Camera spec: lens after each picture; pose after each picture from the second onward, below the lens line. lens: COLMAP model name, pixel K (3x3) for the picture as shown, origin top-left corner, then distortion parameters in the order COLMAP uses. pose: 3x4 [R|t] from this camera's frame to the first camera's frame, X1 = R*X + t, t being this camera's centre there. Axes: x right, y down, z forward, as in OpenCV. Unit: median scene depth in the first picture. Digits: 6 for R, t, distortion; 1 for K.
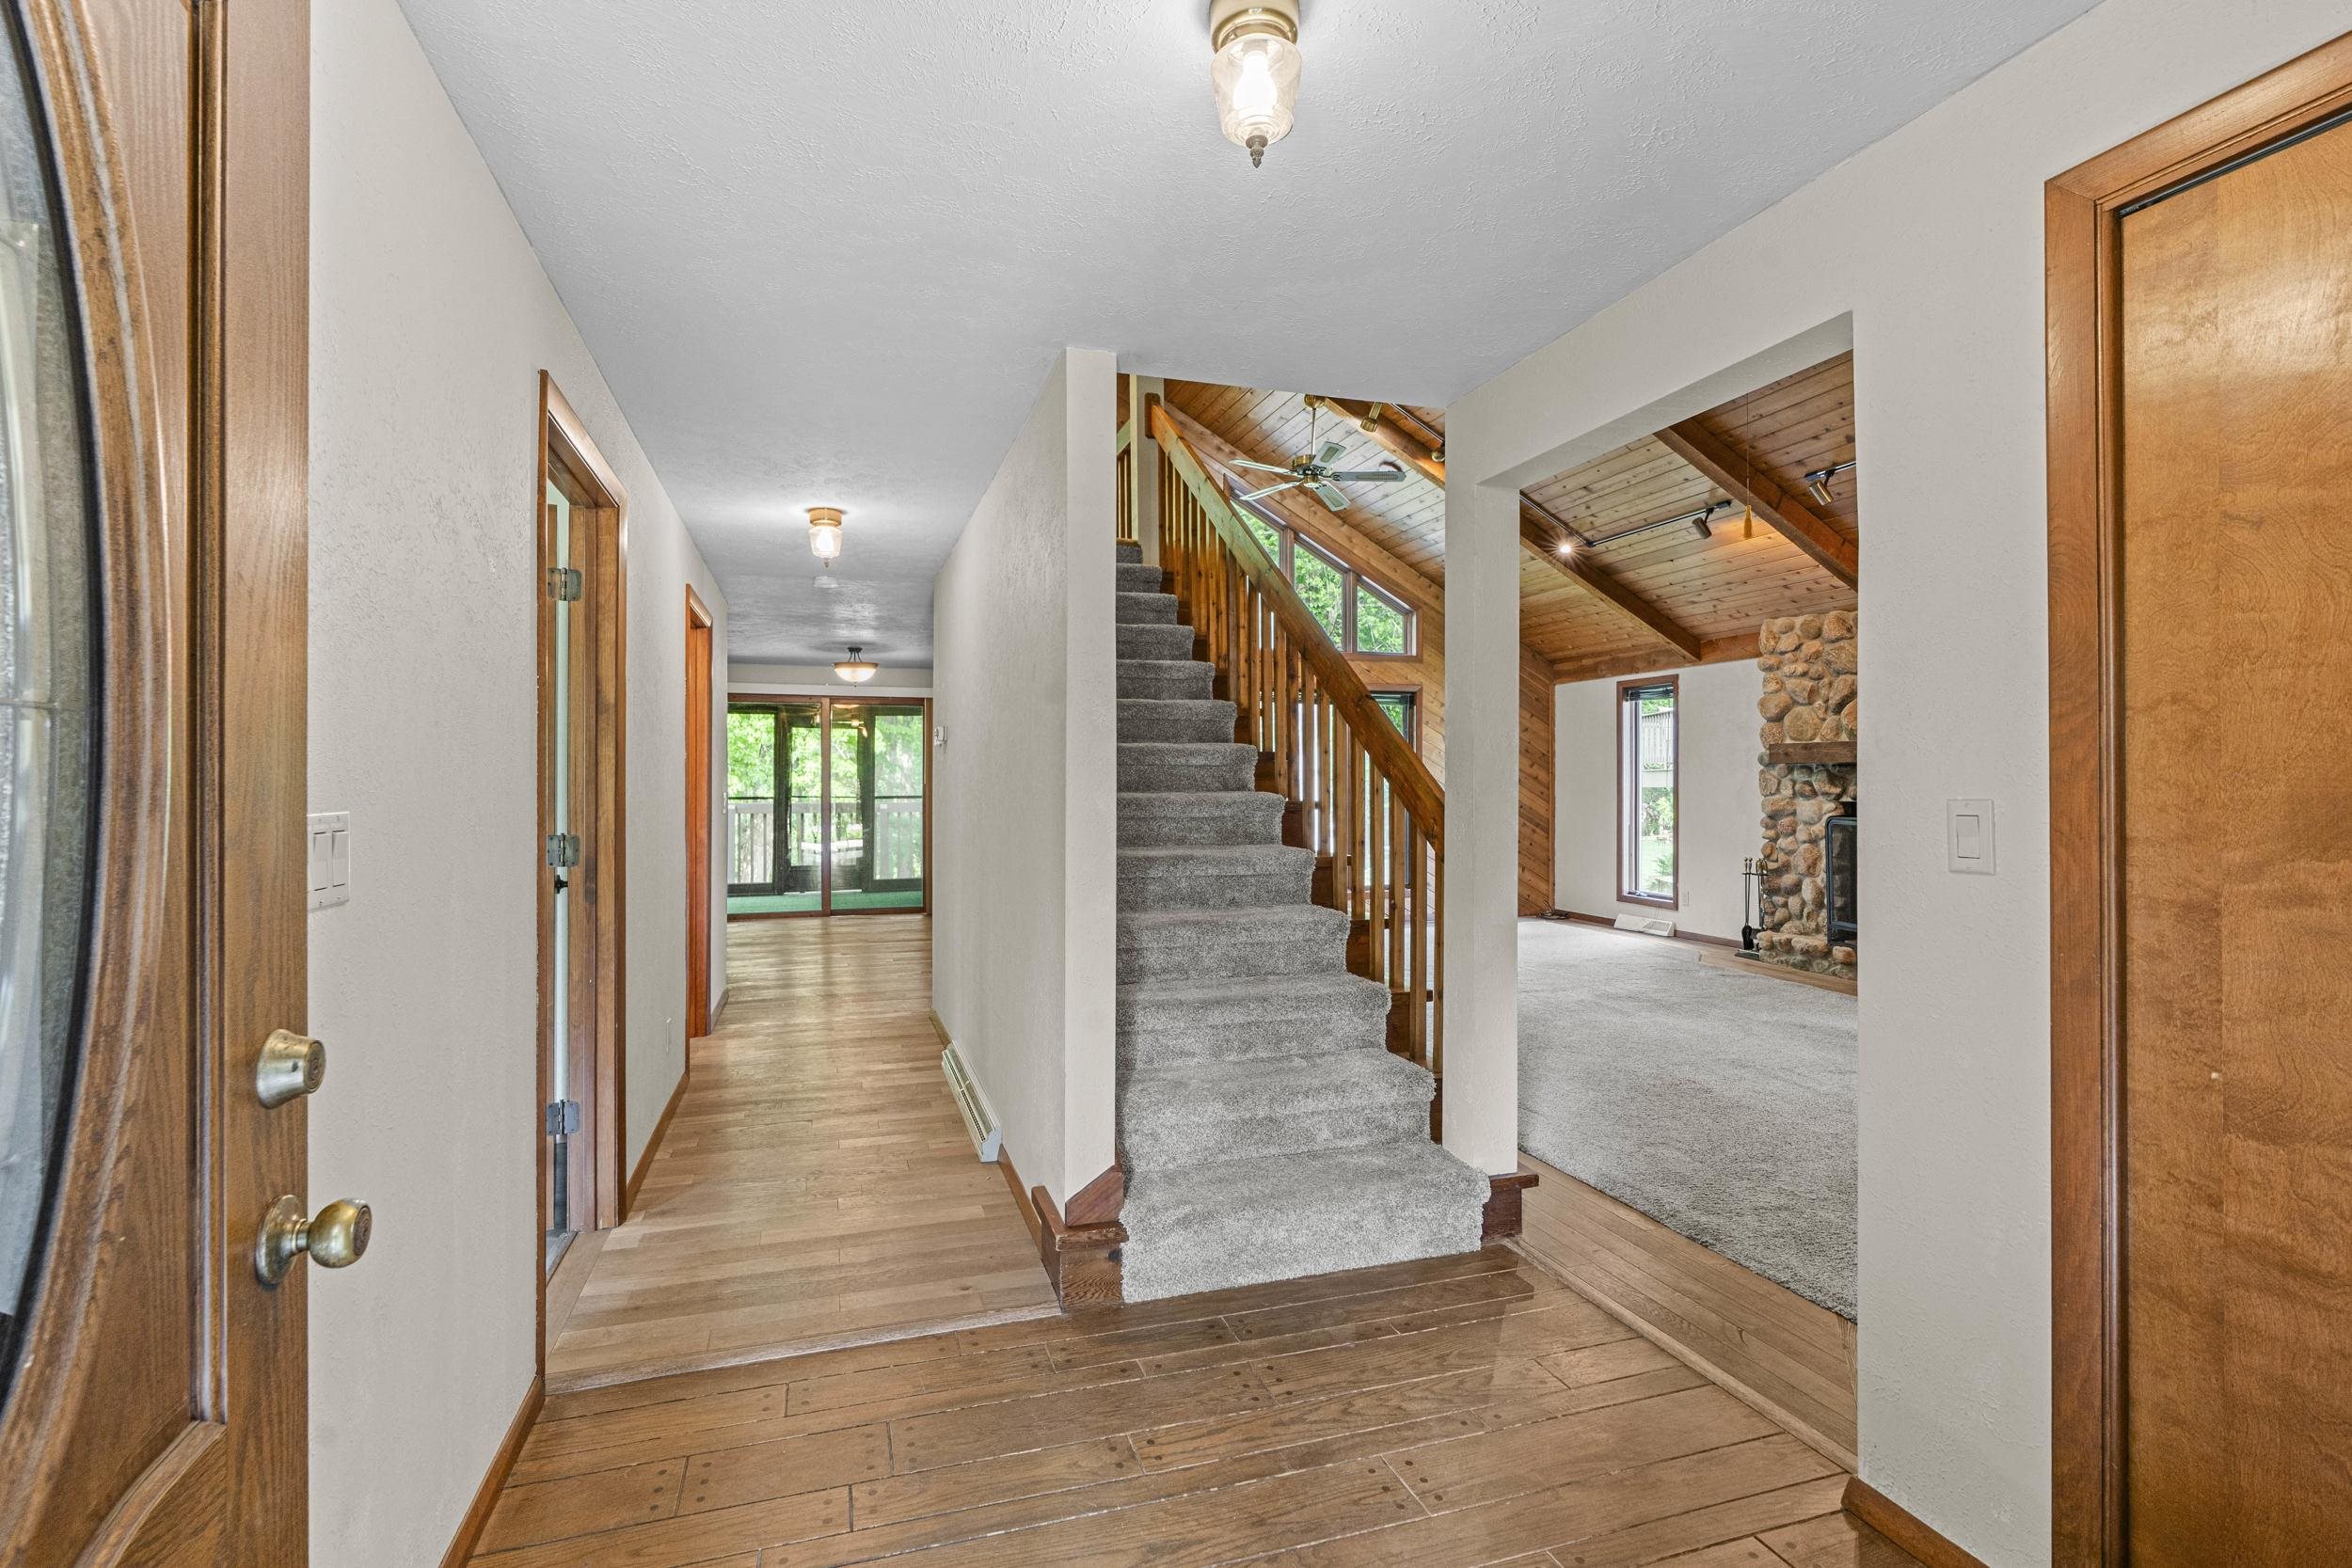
lens RADIAL K [[1064.3, 0, 1163.5], [0, 1064.3, 773.6], [0, 0, 1]] dist [-0.007951, 0.002749]
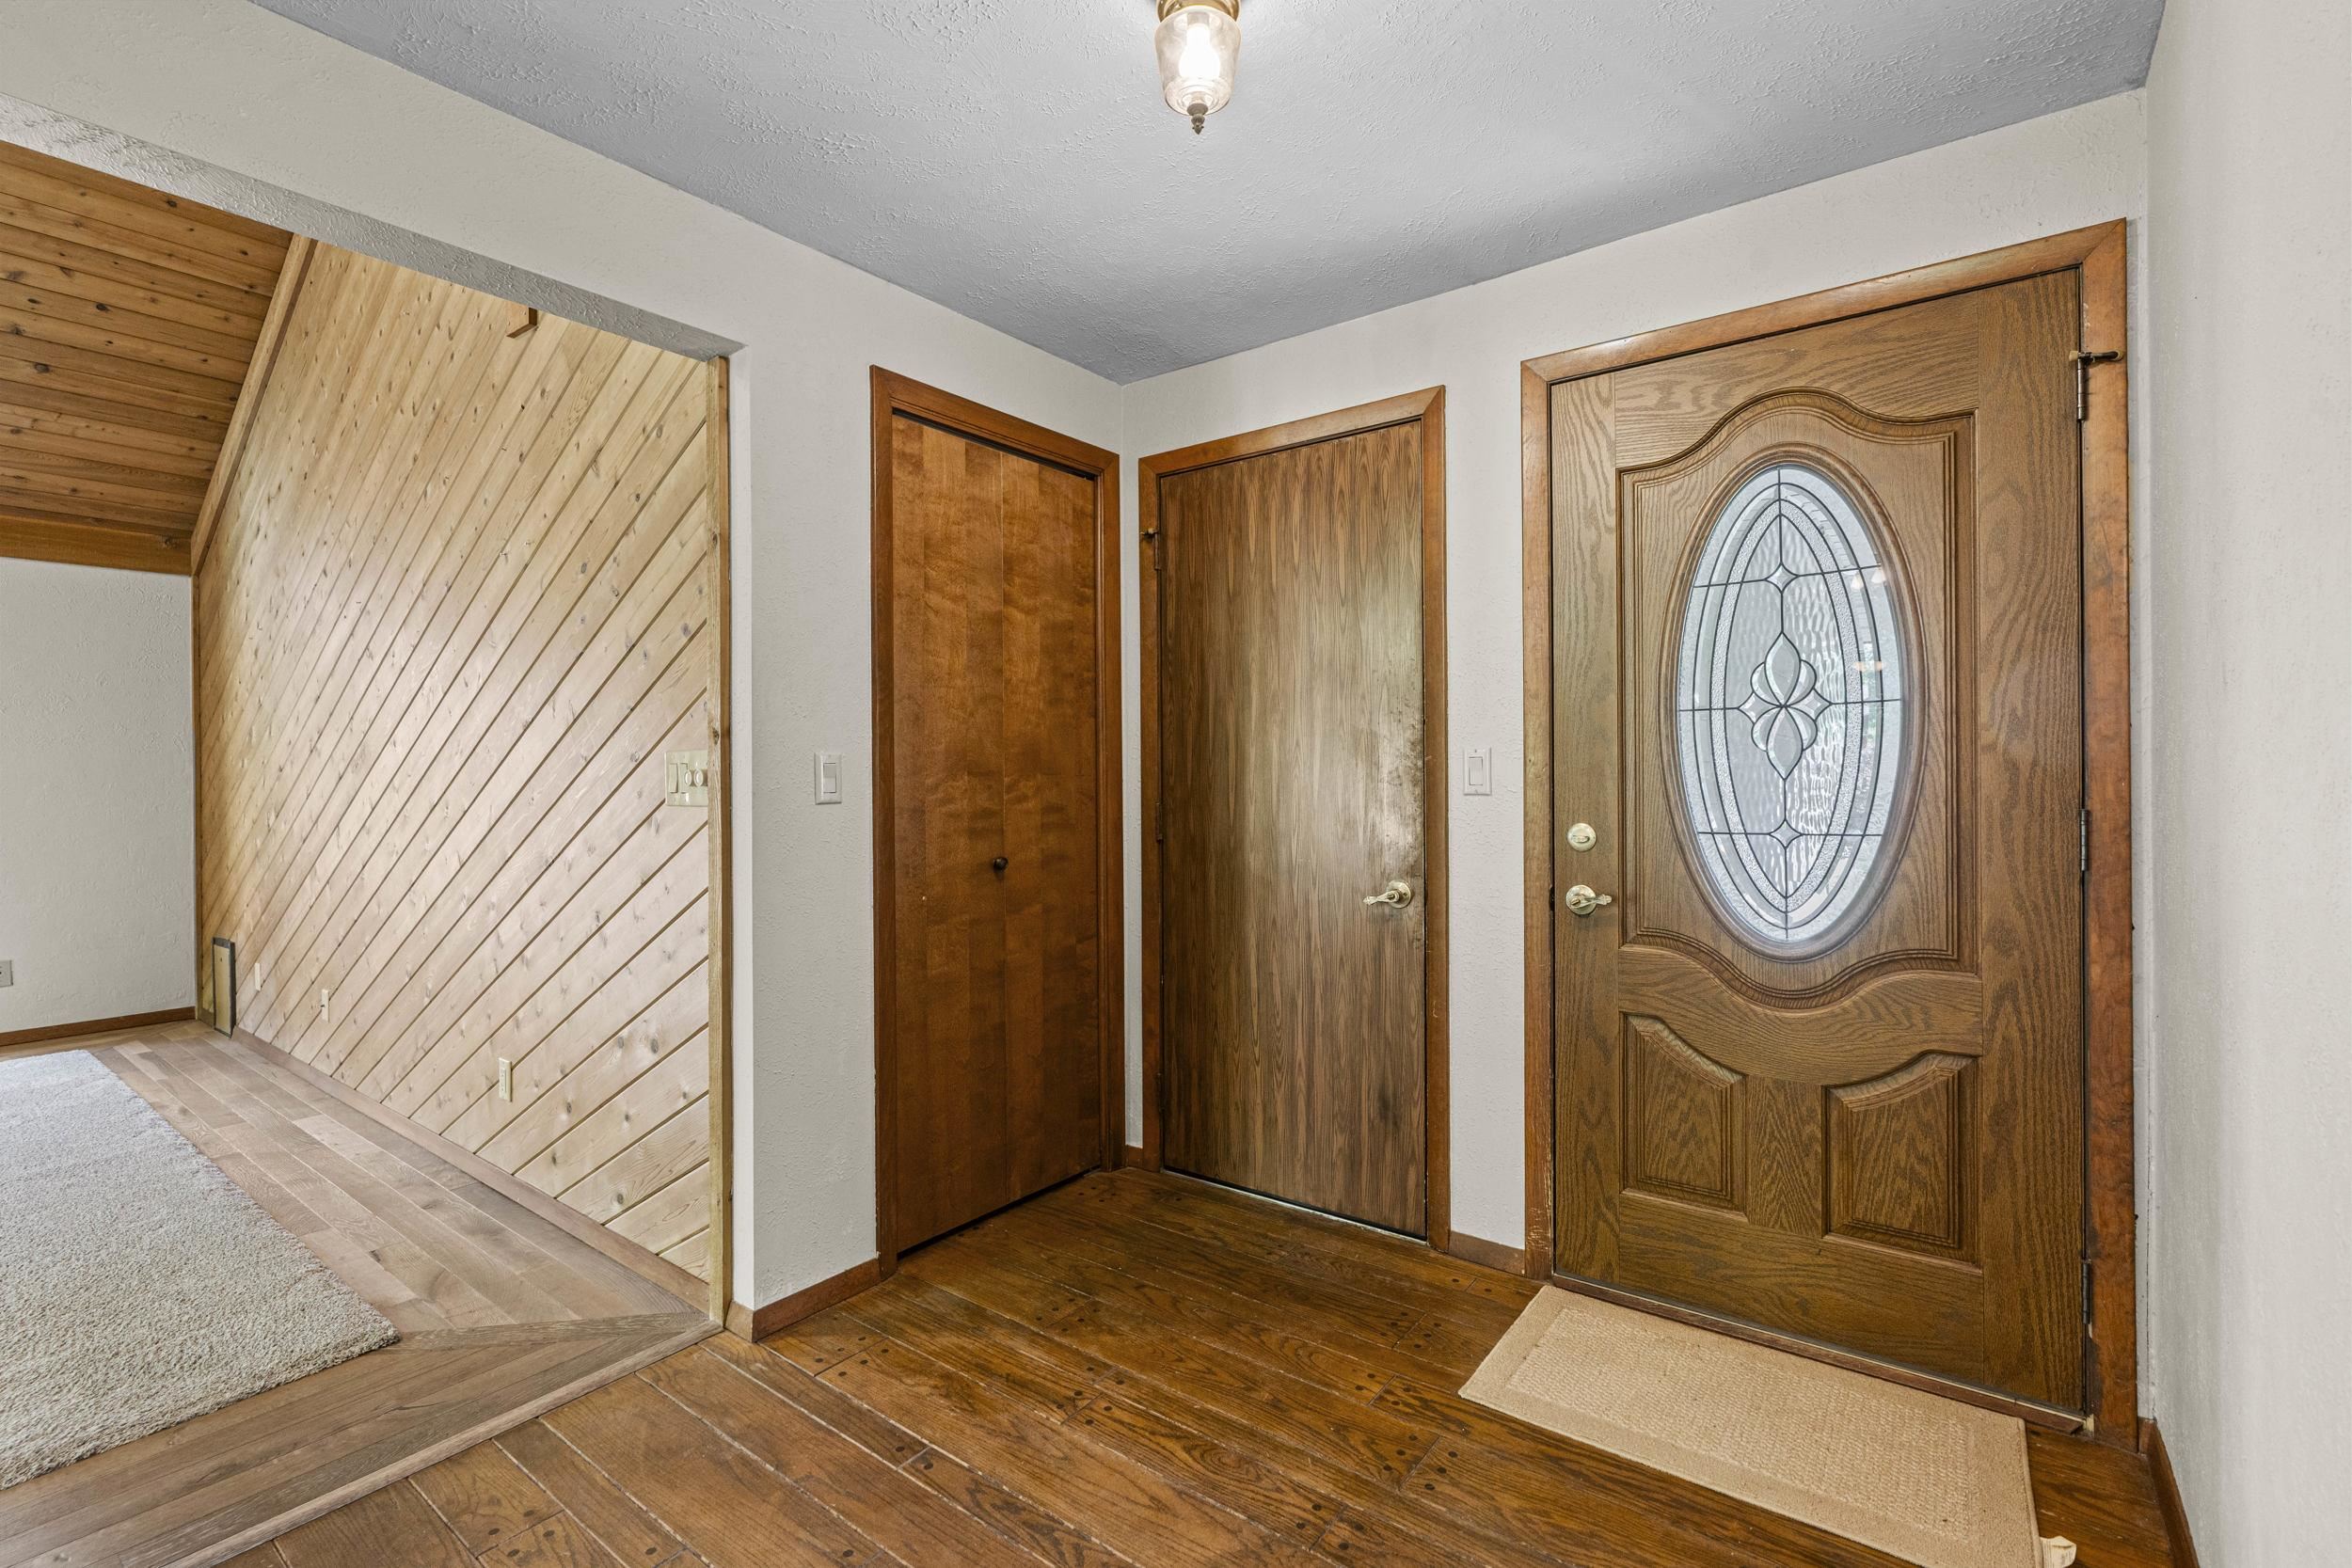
lens RADIAL K [[1064.3, 0, 1165.8], [0, 1064.3, 774.6], [0, 0, 1]] dist [-0.007951, 0.002749]
pose [[-0.572056, 0.005075, 0.820199, -0.145358], [0.000190, 0.999982, -0.006054, 0.013787], [-0.820215, -0.003307, -0.572046, 0.311045]]
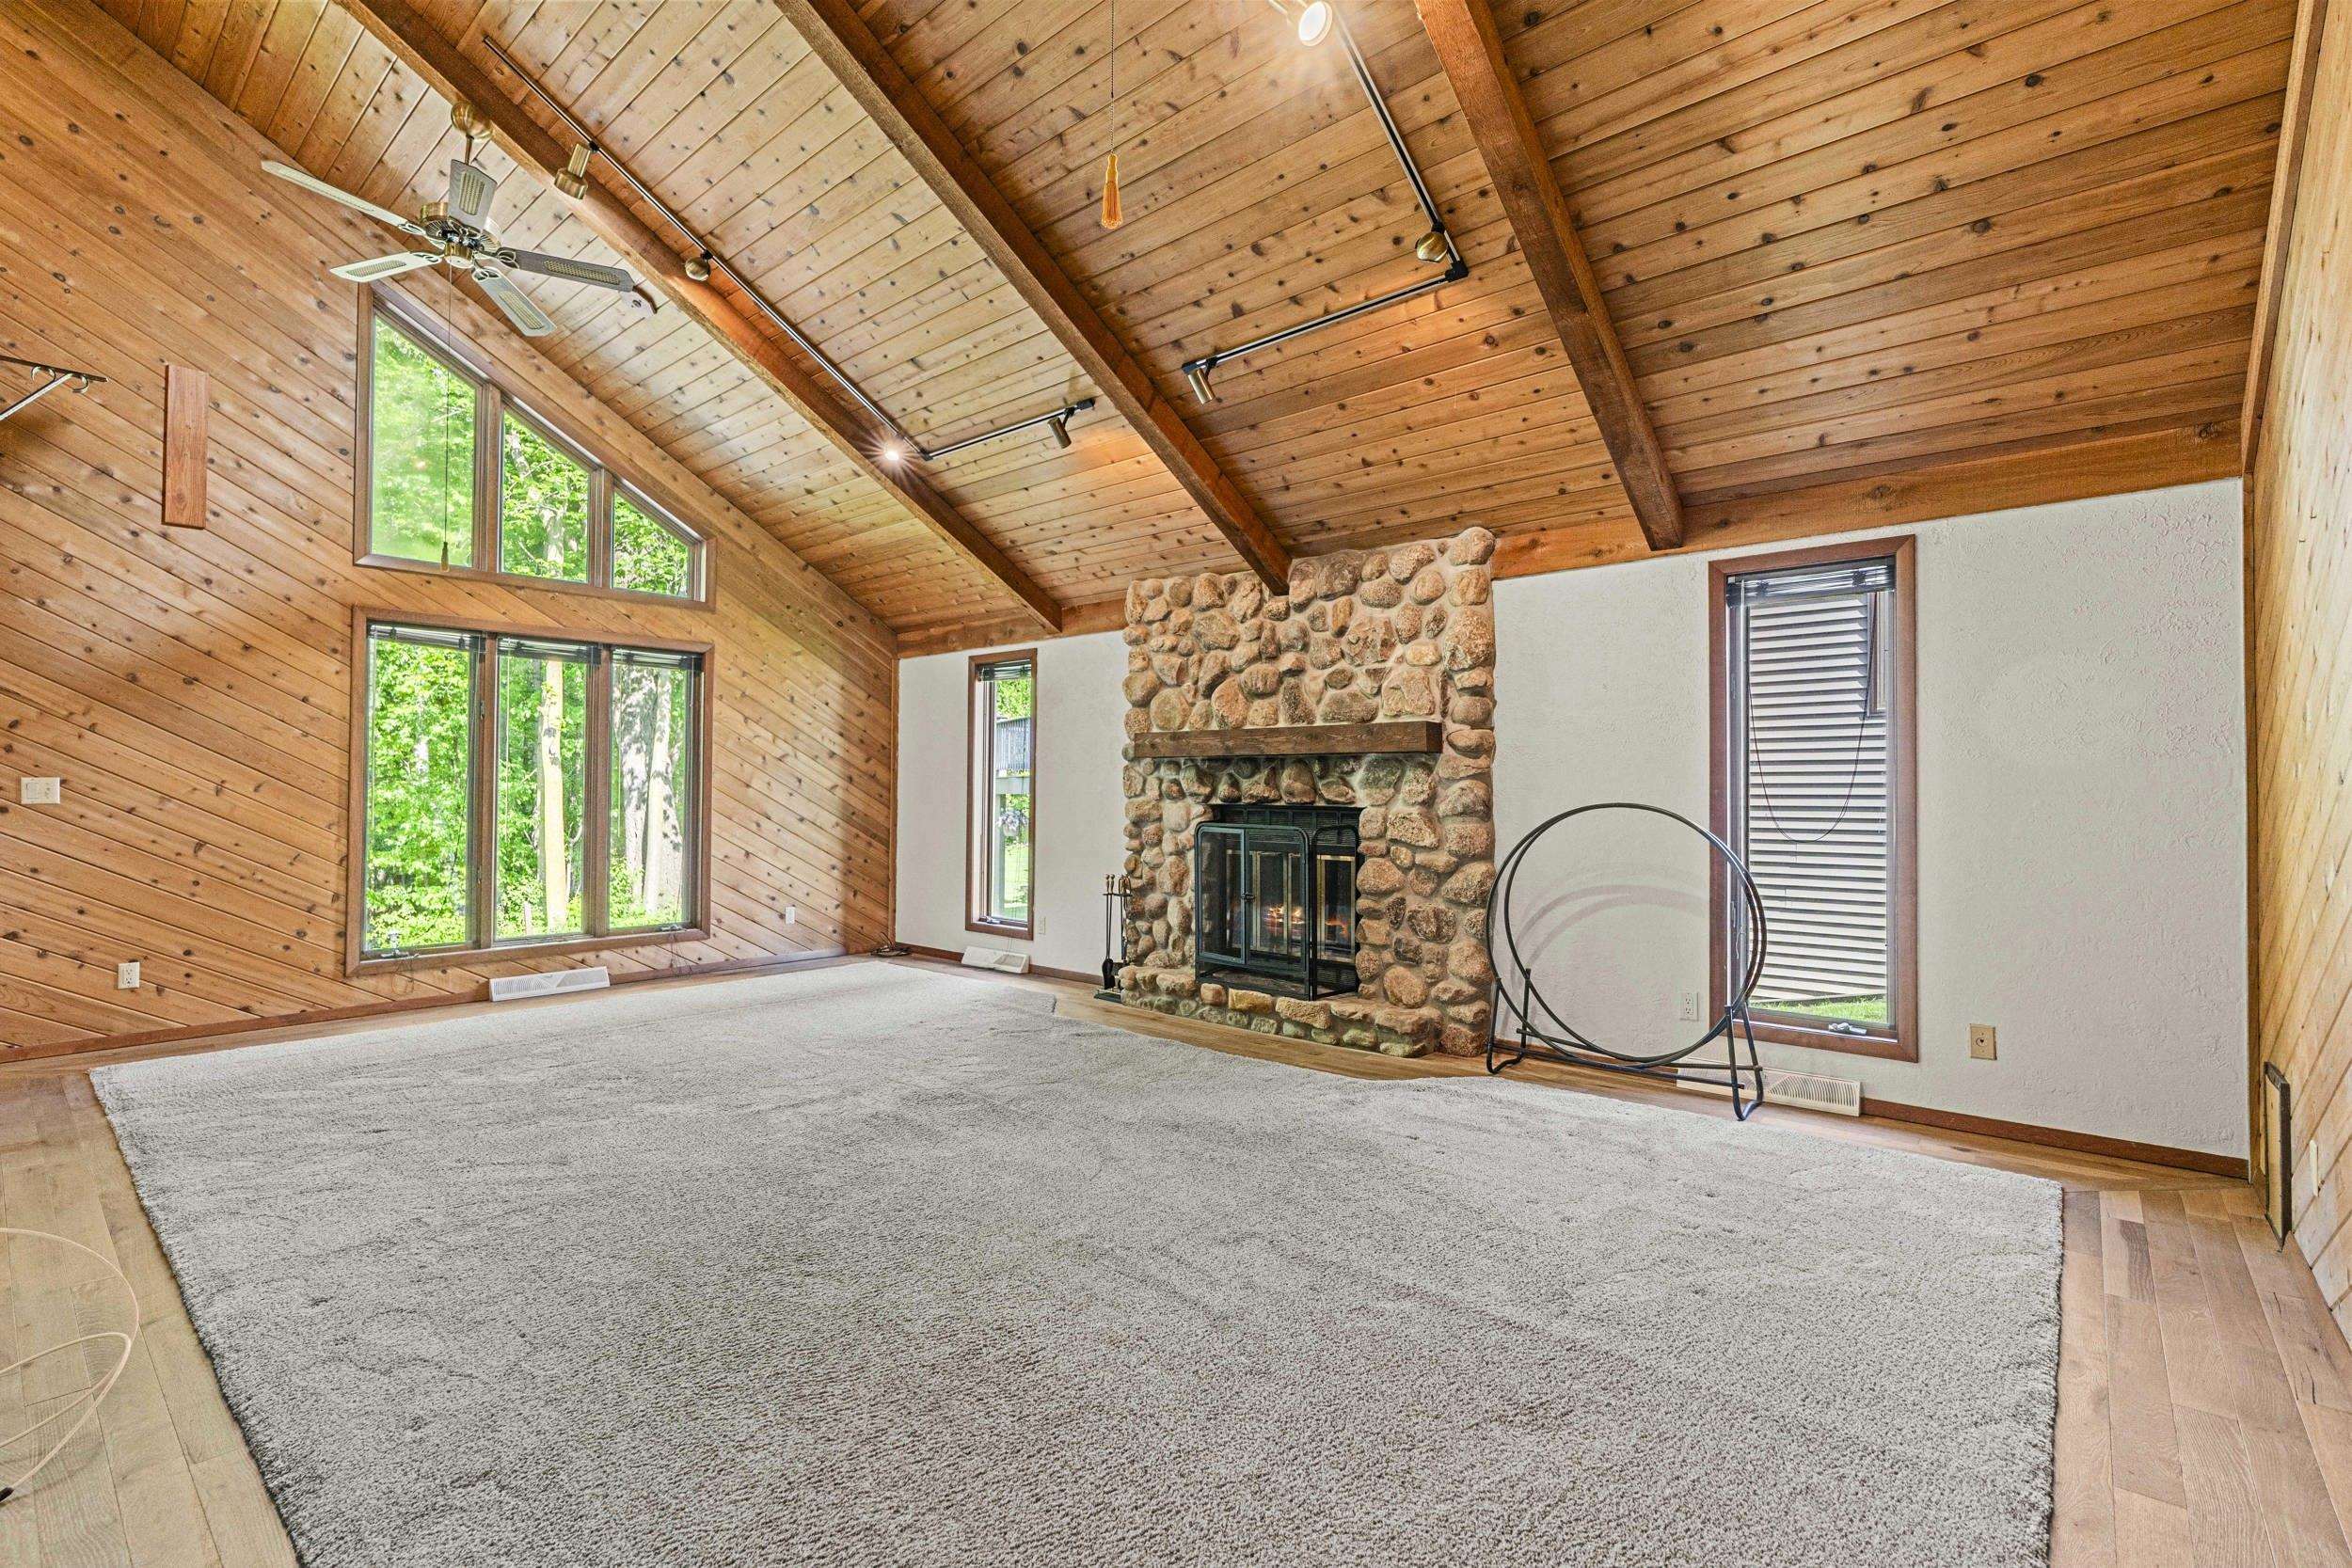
lens RADIAL K [[1064.3, 0, 1154.6], [0, 1064.3, 781.3], [0, 0, 1]] dist [-0.007951, 0.002749]
pose [[0.856820, 0.011993, 0.515476, 0.165035], [-0.010779, 0.999928, -0.005348, 0.012802], [-0.515503, -0.000974, 0.856887, 0.295683]]
